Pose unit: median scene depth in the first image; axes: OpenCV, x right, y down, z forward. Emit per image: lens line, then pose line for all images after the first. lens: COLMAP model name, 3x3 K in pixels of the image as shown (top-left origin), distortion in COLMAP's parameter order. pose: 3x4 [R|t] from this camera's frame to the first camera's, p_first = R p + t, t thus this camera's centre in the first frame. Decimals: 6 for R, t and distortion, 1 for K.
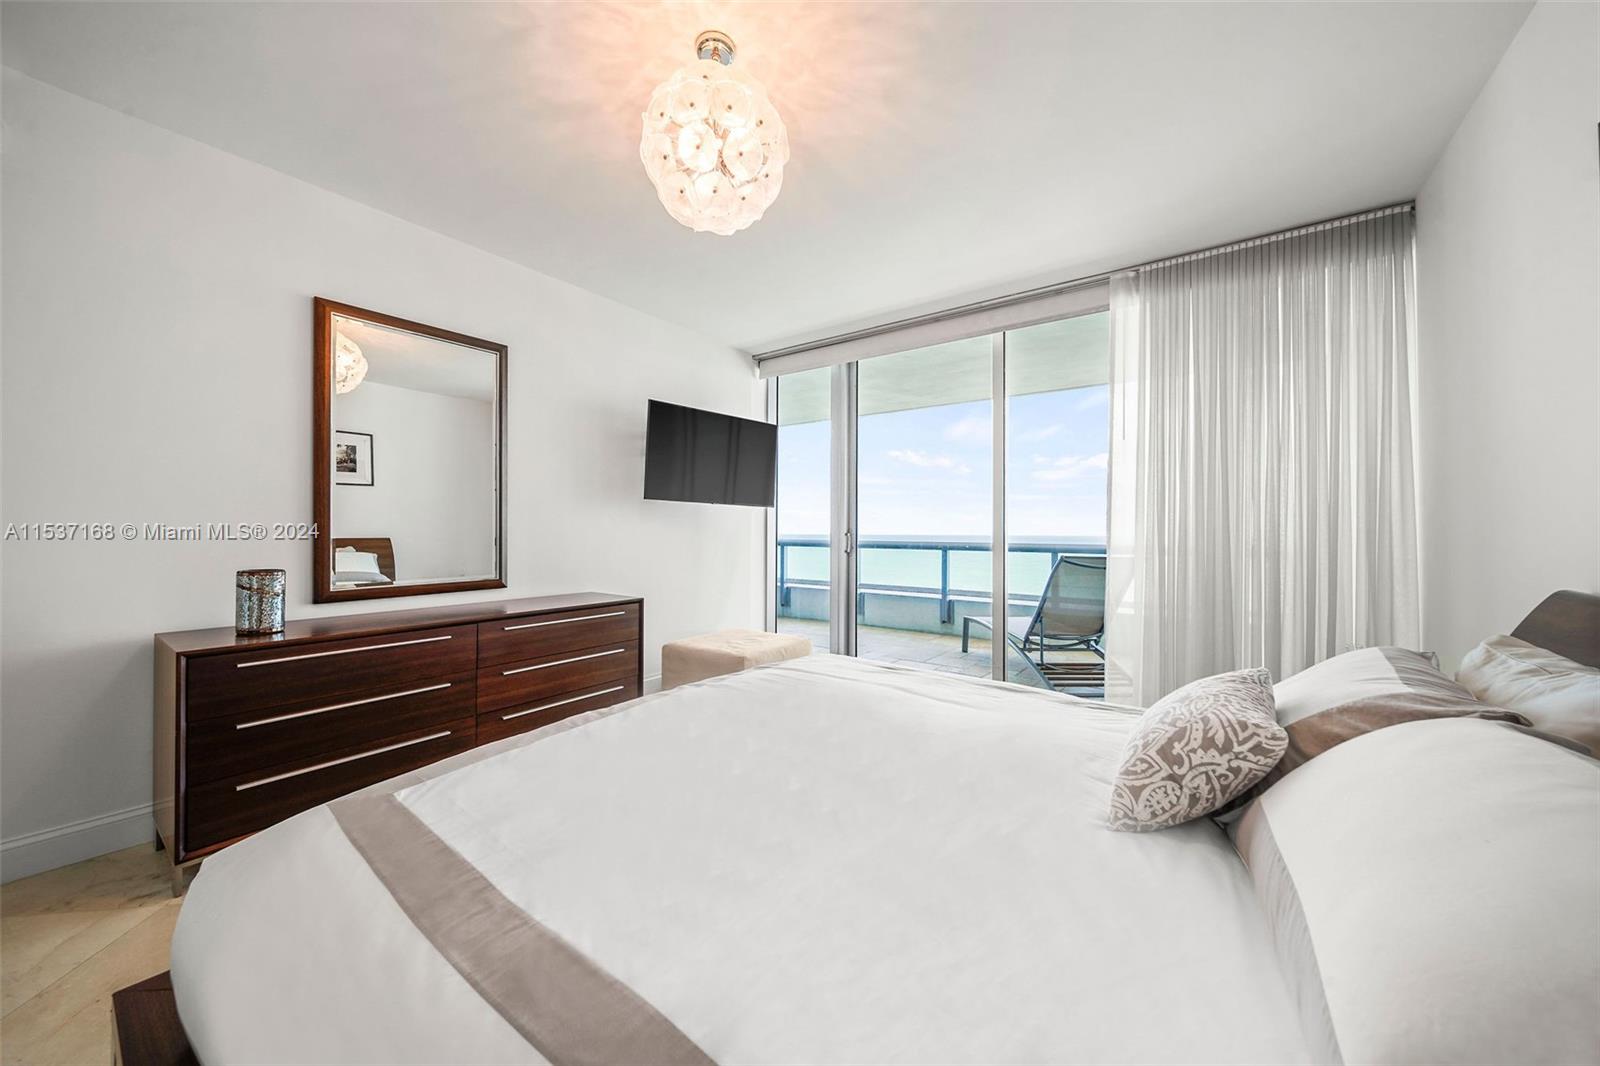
lens RADIAL K [[571.6, 0, 796.3], [0, 571.6, 530.7], [0, 0, 1]] dist [-0.000963, -0.000229]
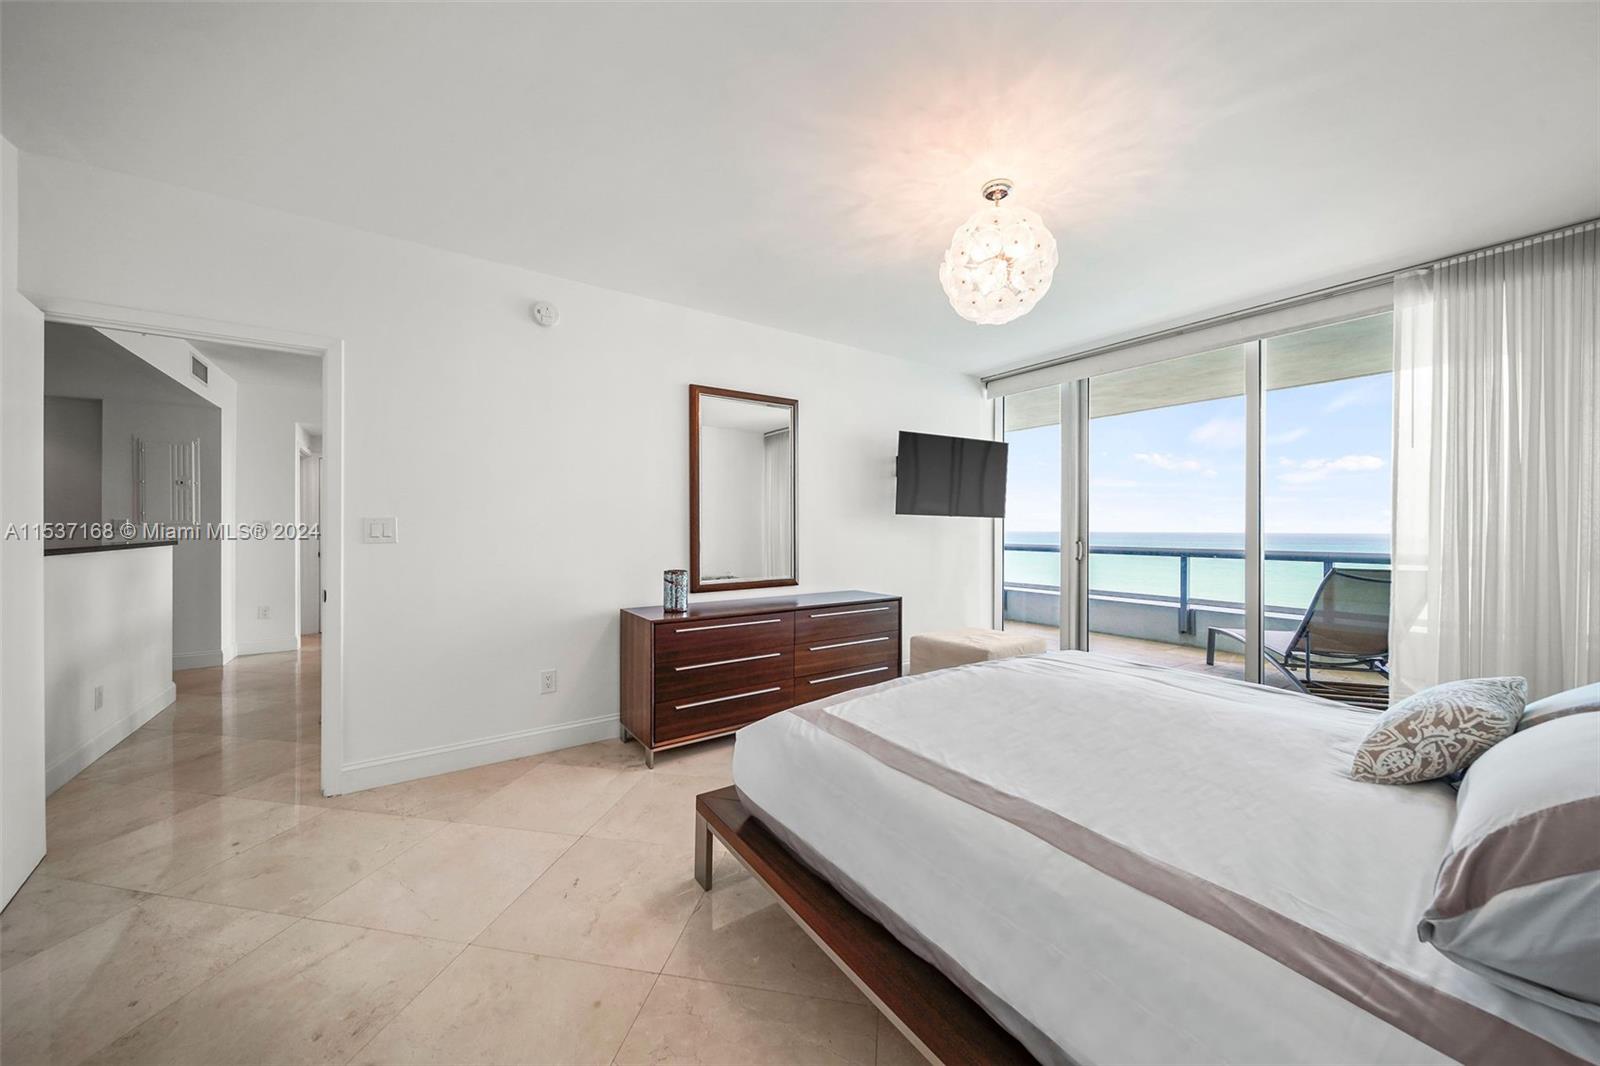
lens RADIAL K [[569.6, 0, 793.3], [0, 569.6, 531.6], [0, 0, 1]] dist [0.000122, -0.001807]
pose [[0.943329, -0.001590, -0.331856, -0.088690], [0.002729, 0.999992, 0.002966, -0.028392], [0.331848, -0.003704, 0.943325, -0.246422]]
